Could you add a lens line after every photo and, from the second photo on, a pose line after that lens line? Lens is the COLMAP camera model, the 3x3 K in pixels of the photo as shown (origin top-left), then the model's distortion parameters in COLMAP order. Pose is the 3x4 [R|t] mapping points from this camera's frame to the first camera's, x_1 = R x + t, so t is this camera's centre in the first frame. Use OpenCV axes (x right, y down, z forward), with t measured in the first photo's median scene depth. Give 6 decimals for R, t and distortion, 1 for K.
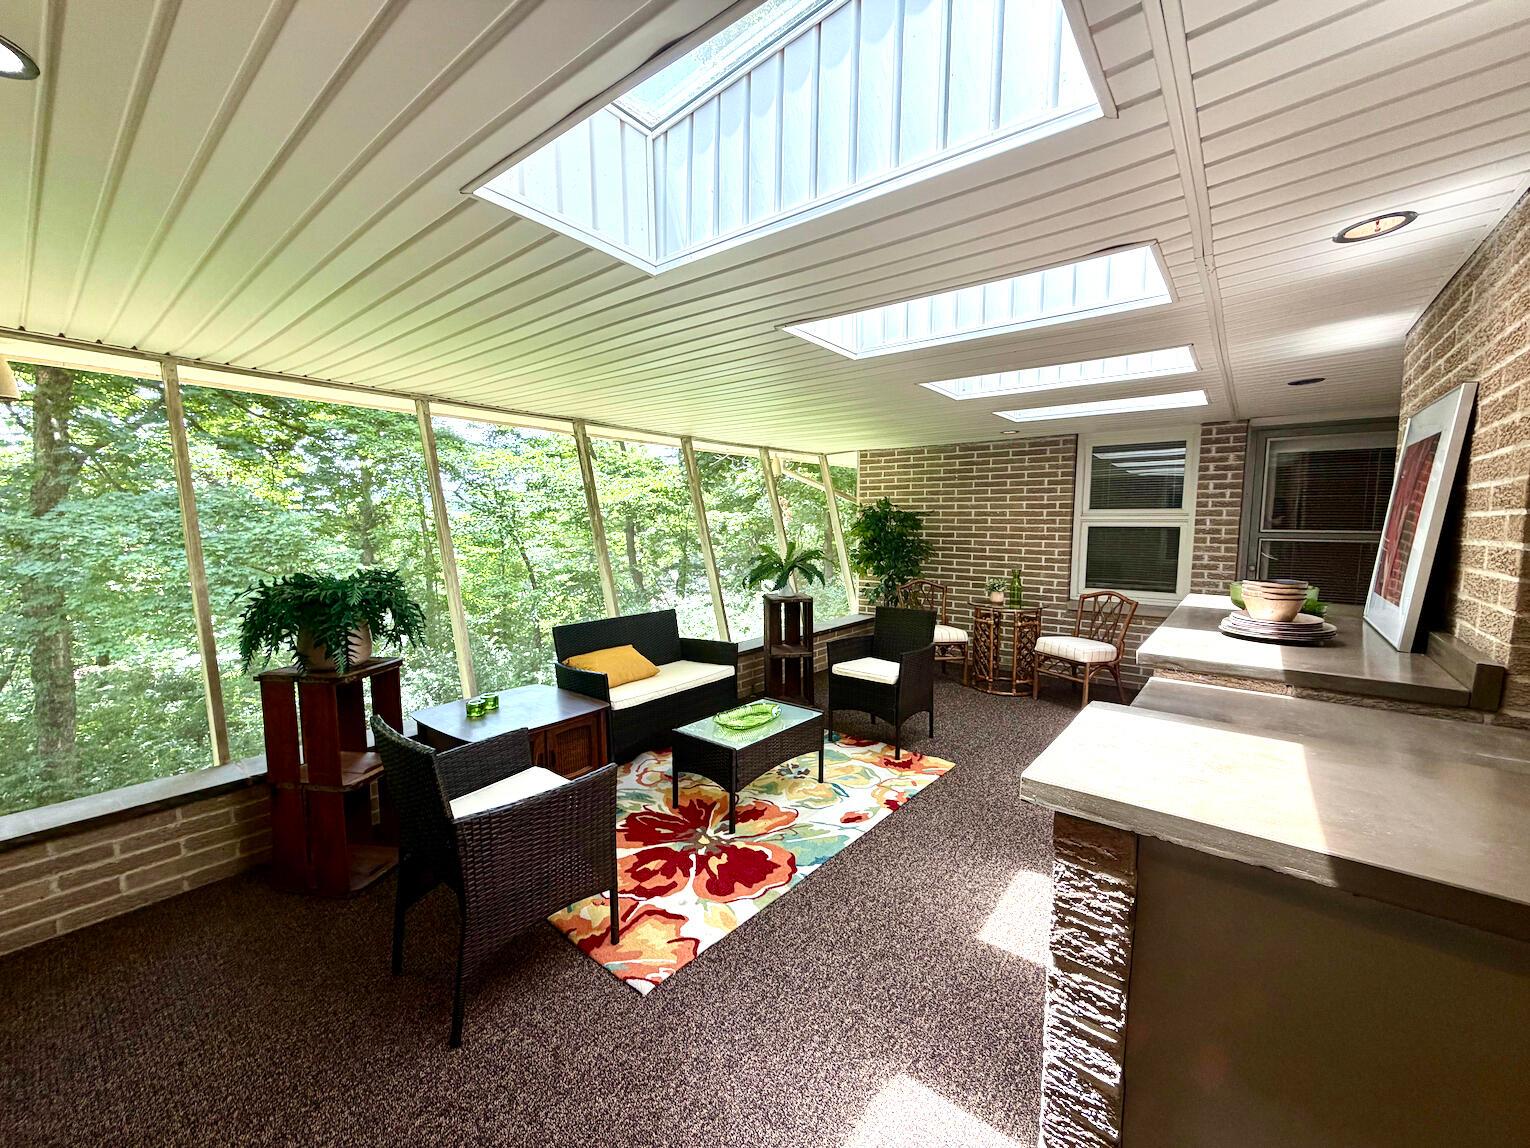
lens RADIAL K [[610.3, 0, 761.2], [0, 610.3, 573.8], [0, 0, 1]] dist [0.000100, 0.000099]
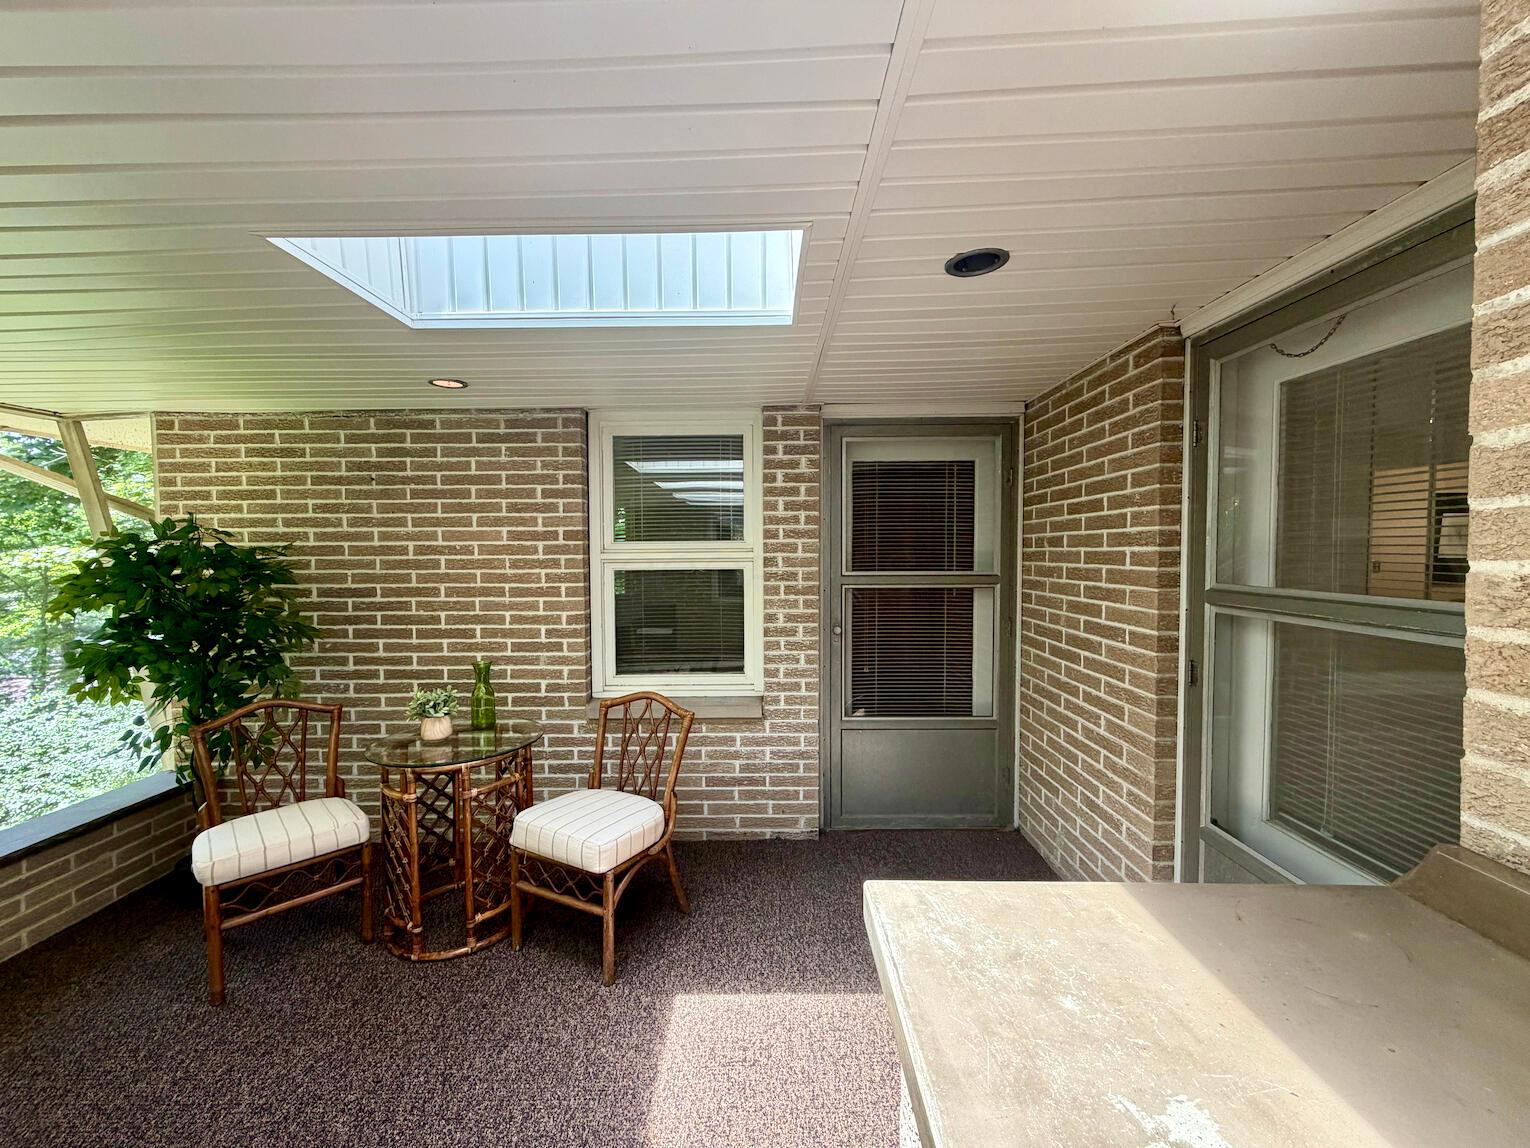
lens RADIAL K [[610.3, 0, 761.2], [0, 610.3, 573.8], [0, 0, 1]] dist [0.000100, 0.000099]
pose [[0.786558, -0.031126, 0.616732, 0.282956], [0.063929, 0.997467, -0.031191, -0.046885], [-0.614198, 0.063960, 0.786555, 0.448006]]
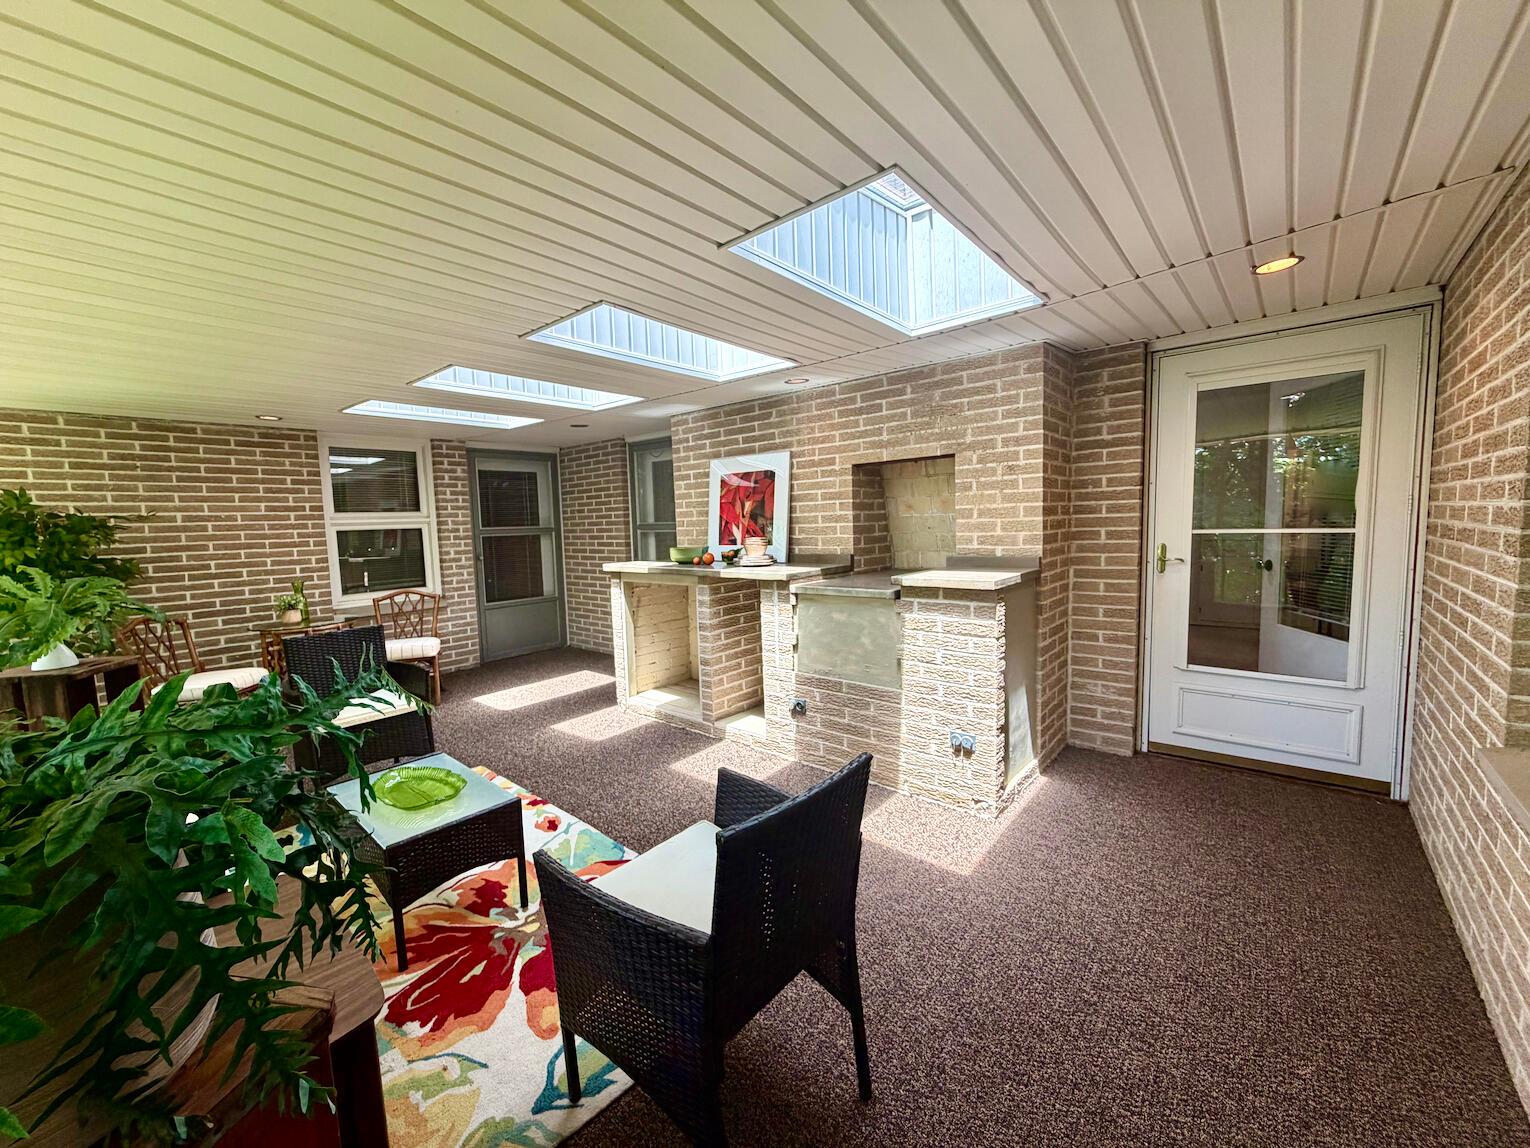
lens RADIAL K [[610.3, 0, 761.2], [0, 610.3, 573.8], [0, 0, 1]] dist [0.000100, 0.000099]
pose [[0.029277, -0.090329, 0.995482, -0.393936], [0.120362, 0.988981, 0.086200, -0.013515], [-0.992298, 0.117294, 0.039827, 0.313196]]
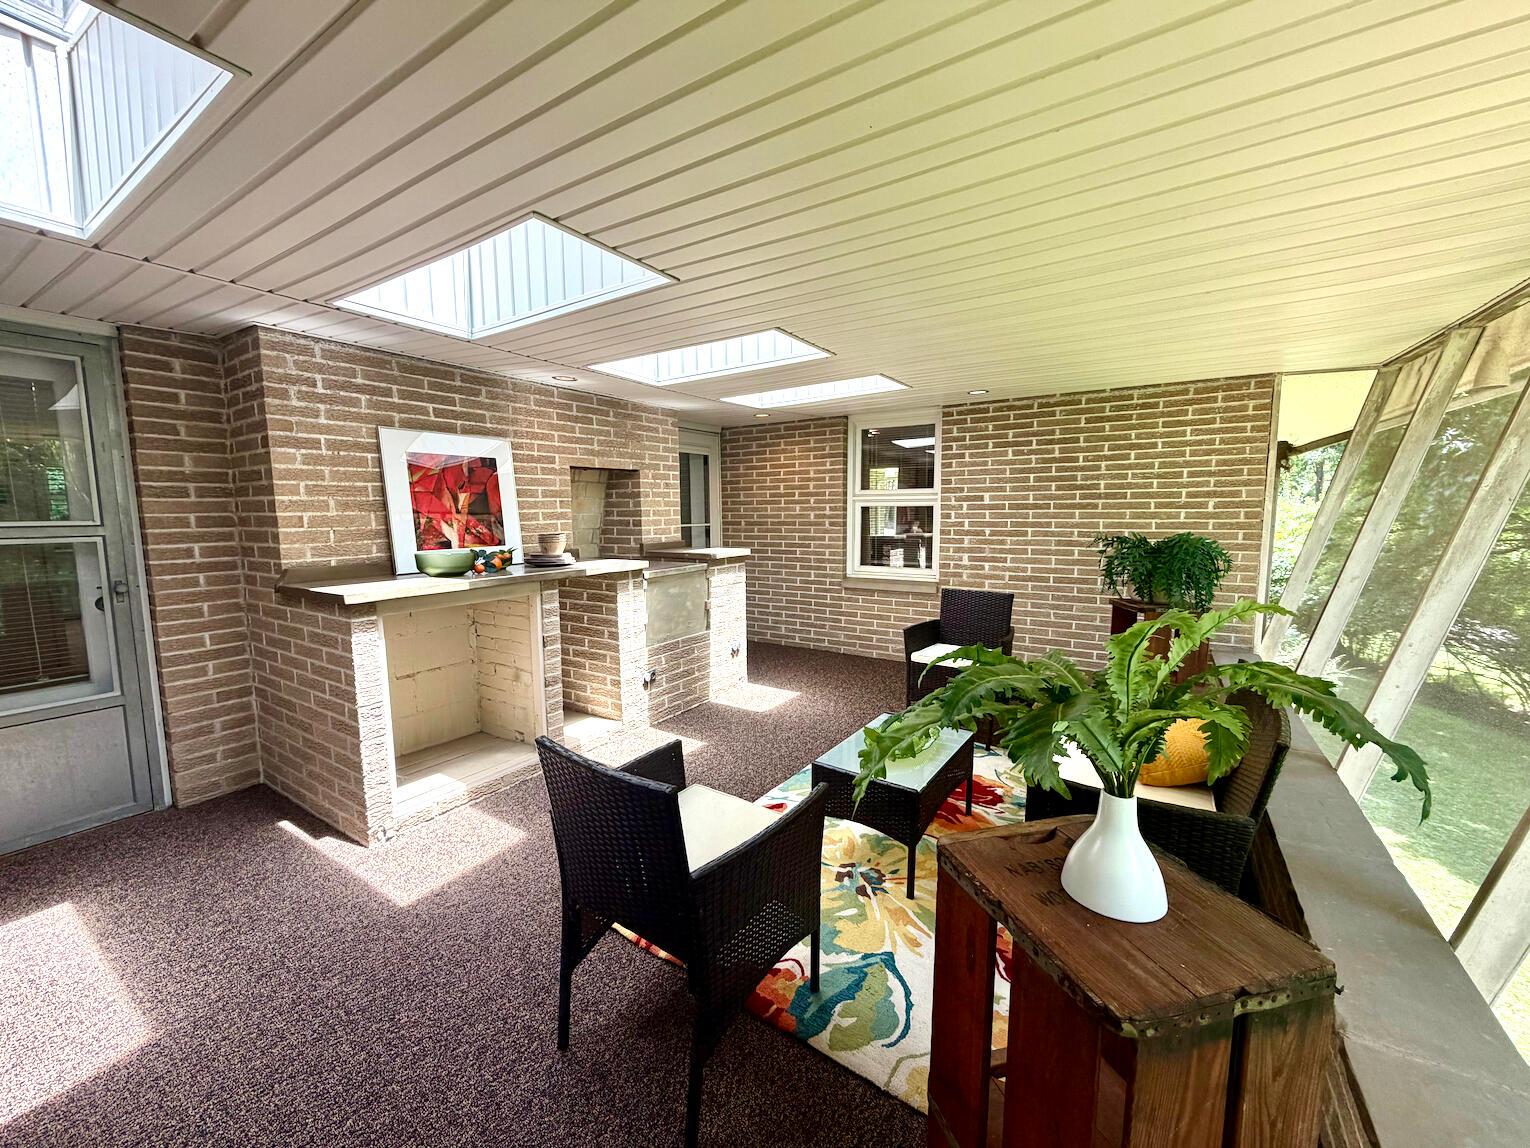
lens RADIAL K [[610.3, 0, 761.2], [0, 610.3, 573.8], [0, 0, 1]] dist [0.000100, 0.000099]
pose [[-0.994396, 0.018996, -0.104000, 0.140109], [-0.001655, 0.980806, 0.194977, -0.078919], [0.105707, 0.194057, -0.975278, 0.987357]]
